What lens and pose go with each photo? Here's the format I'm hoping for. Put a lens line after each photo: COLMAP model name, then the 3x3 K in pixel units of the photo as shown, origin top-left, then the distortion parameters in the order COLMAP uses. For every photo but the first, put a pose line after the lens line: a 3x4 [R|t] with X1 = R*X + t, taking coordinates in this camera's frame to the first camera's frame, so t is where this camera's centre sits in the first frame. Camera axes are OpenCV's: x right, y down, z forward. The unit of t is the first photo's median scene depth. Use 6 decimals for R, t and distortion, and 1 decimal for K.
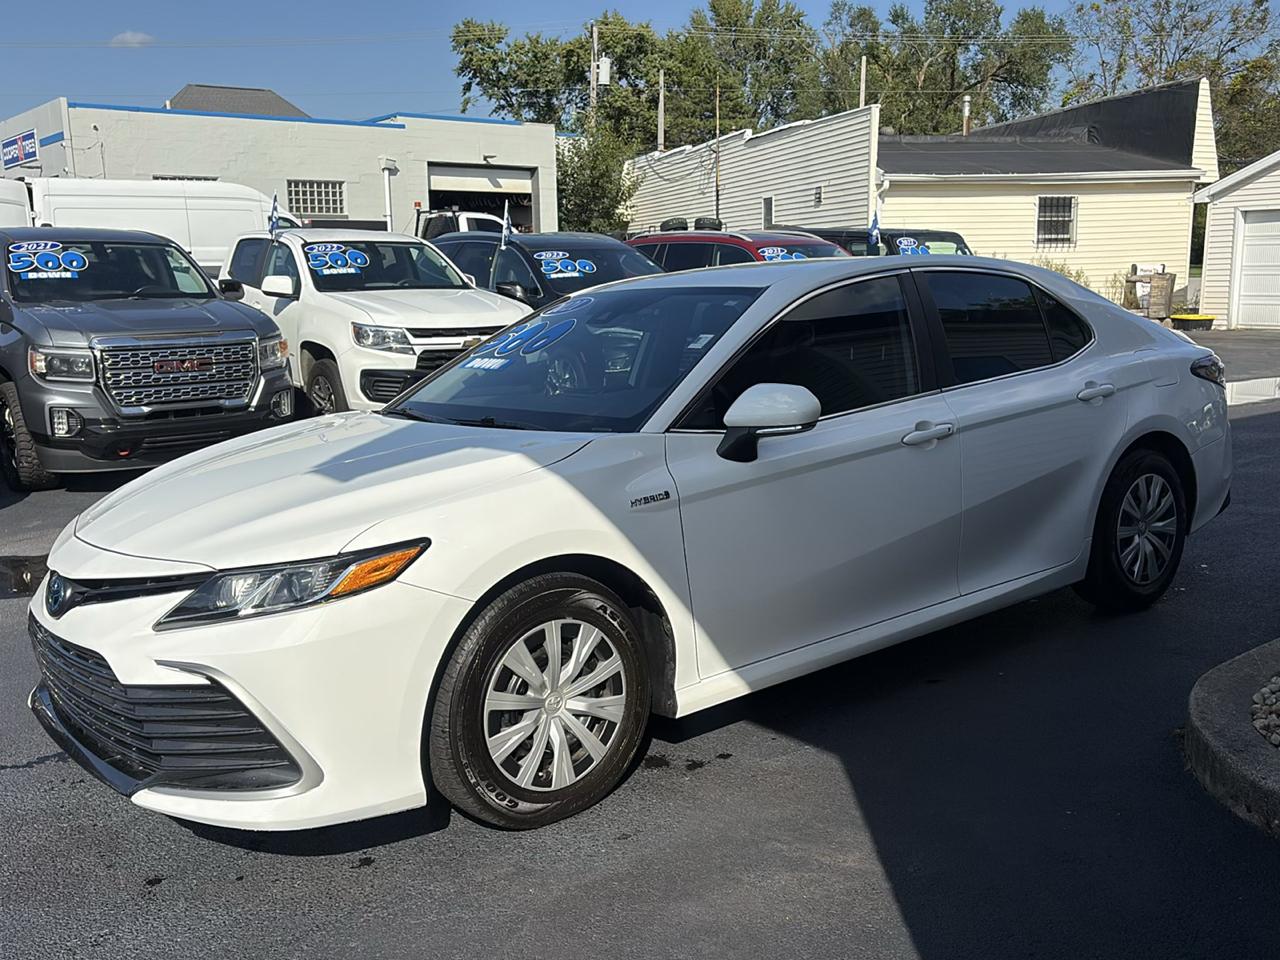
lens RADIAL K [[1233.0, 0, 638.8], [0, 1233.0, 489.2], [0, 0, 1]] dist [0.009189, 0.045666]
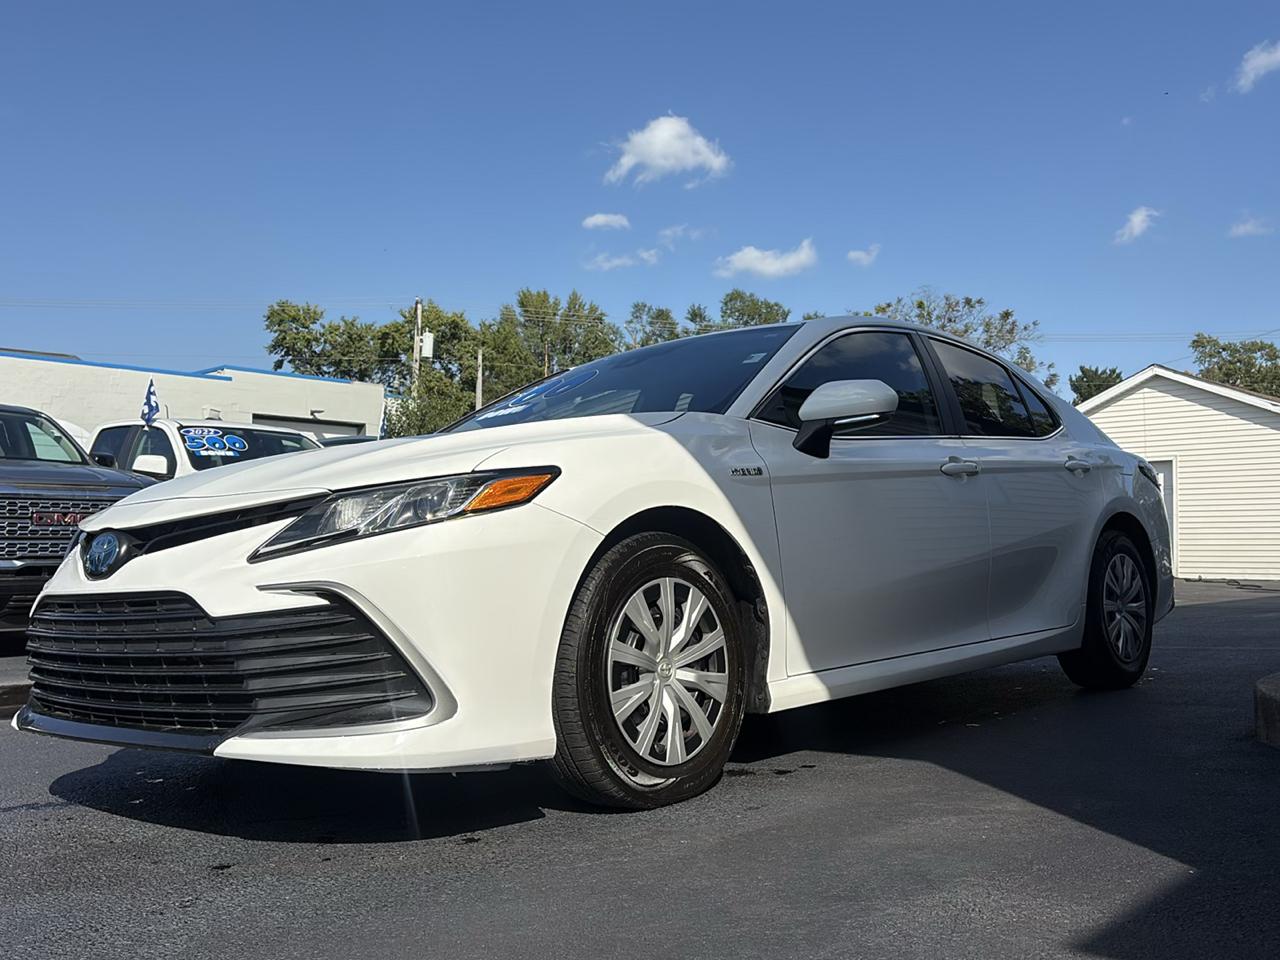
lens RADIAL K [[1223.5, 0, 644.9], [0, 1223.5, 494.3], [0, 0, 1]] dist [0.108819, -0.277904]
pose [[0.986151, 0.019533, 0.164696, -0.154115], [0.017704, 0.974968, -0.221638, 0.160304], [-0.164903, 0.221484, 0.961120, 0.053766]]
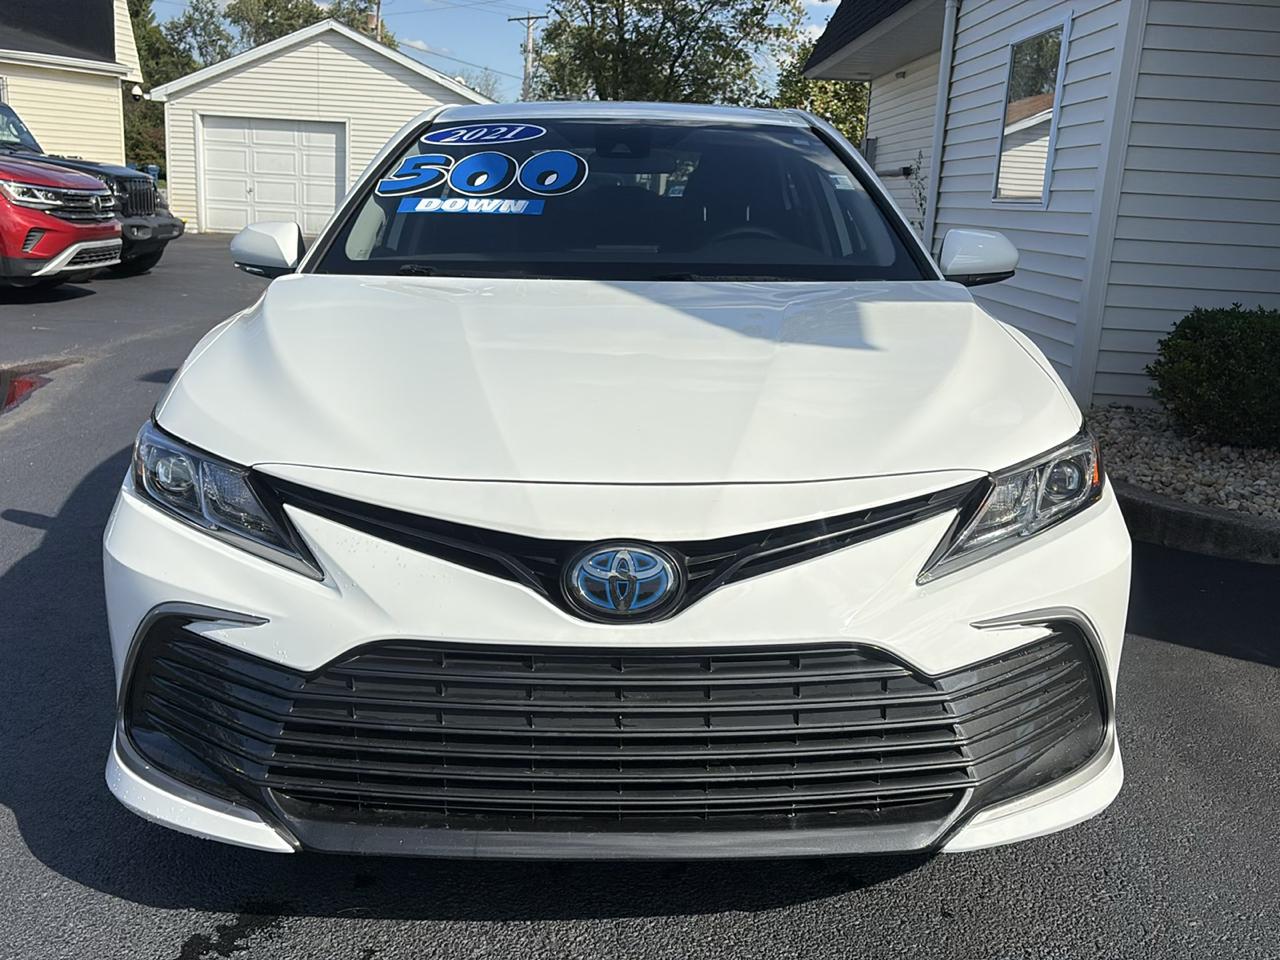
lens RADIAL K [[1233.0, 0, 638.8], [0, 1233.0, 489.2], [0, 0, 1]] dist [0.009189, 0.045666]
pose [[0.609808, -0.137536, 0.780524, -0.576478], [0.083203, 0.990495, 0.109530, -0.008945], [-0.788169, -0.001850, 0.615456, 0.434249]]
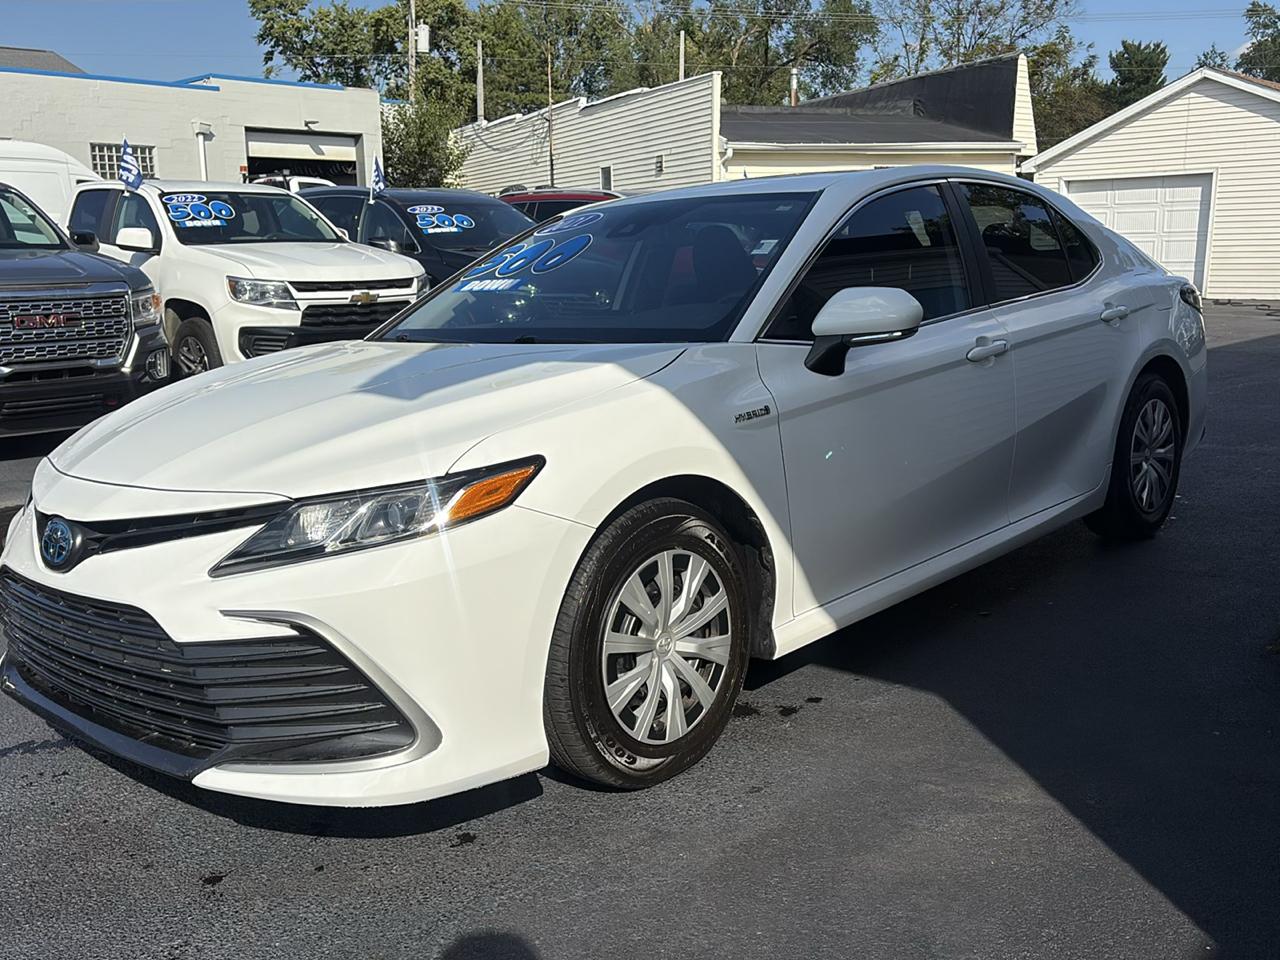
lens RADIAL K [[1233.0, 0, 638.8], [0, 1233.0, 489.2], [0, 0, 1]] dist [0.009189, 0.045666]
pose [[0.988710, -0.030761, 0.146653, -0.136931], [0.028420, 0.999433, 0.018027, 0.029510], [-0.147125, -0.013656, 0.989024, 0.086020]]
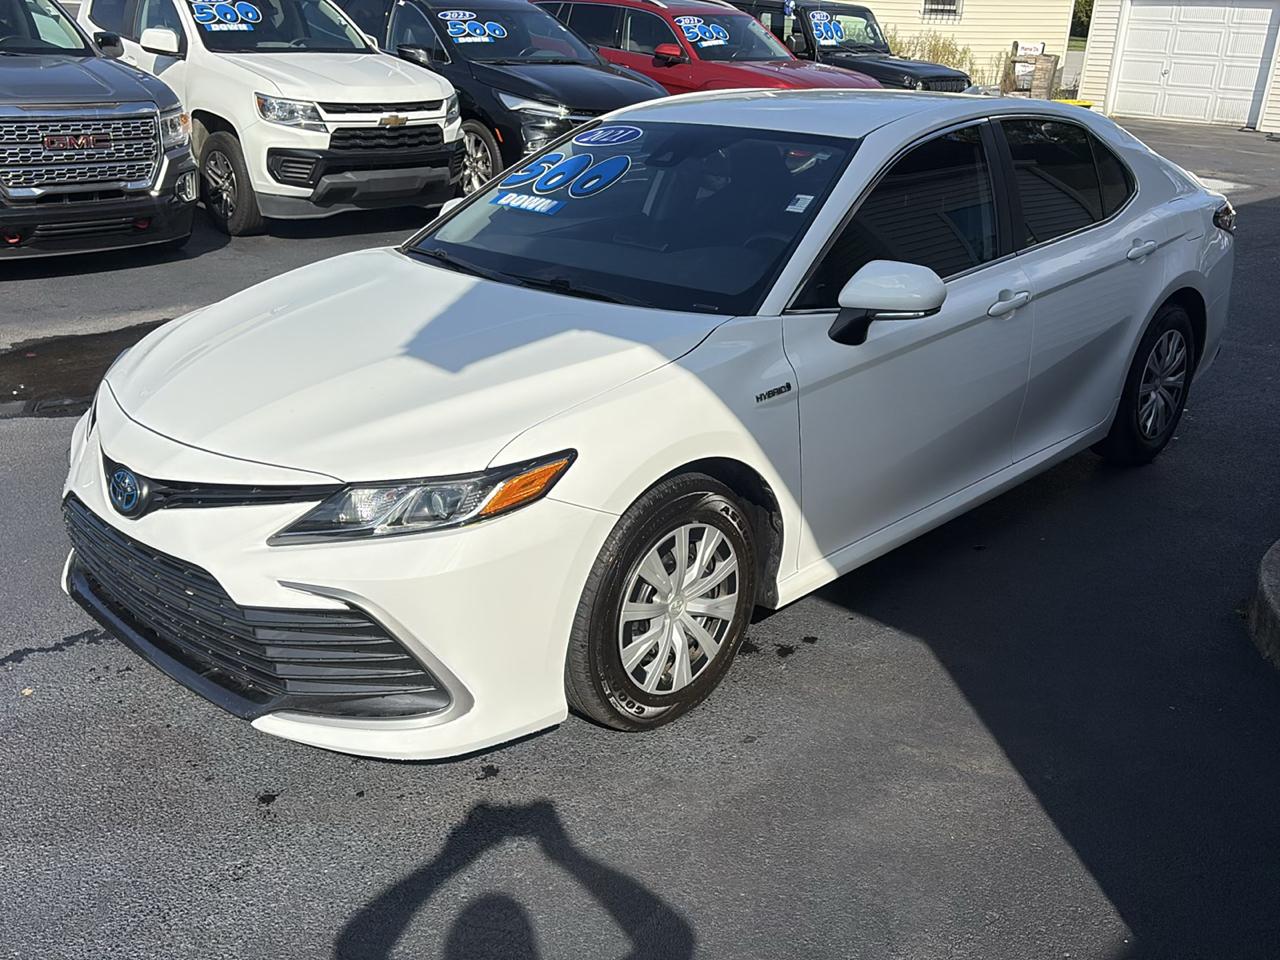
lens RADIAL K [[1233.0, 0, 638.8], [0, 1233.0, 489.2], [0, 0, 1]] dist [0.009189, 0.045666]
pose [[0.991050, 0.004276, 0.133422, -0.145921], [-0.030066, 0.980956, 0.191887, -0.064457], [-0.130061, -0.194181, 0.972305, 0.055845]]
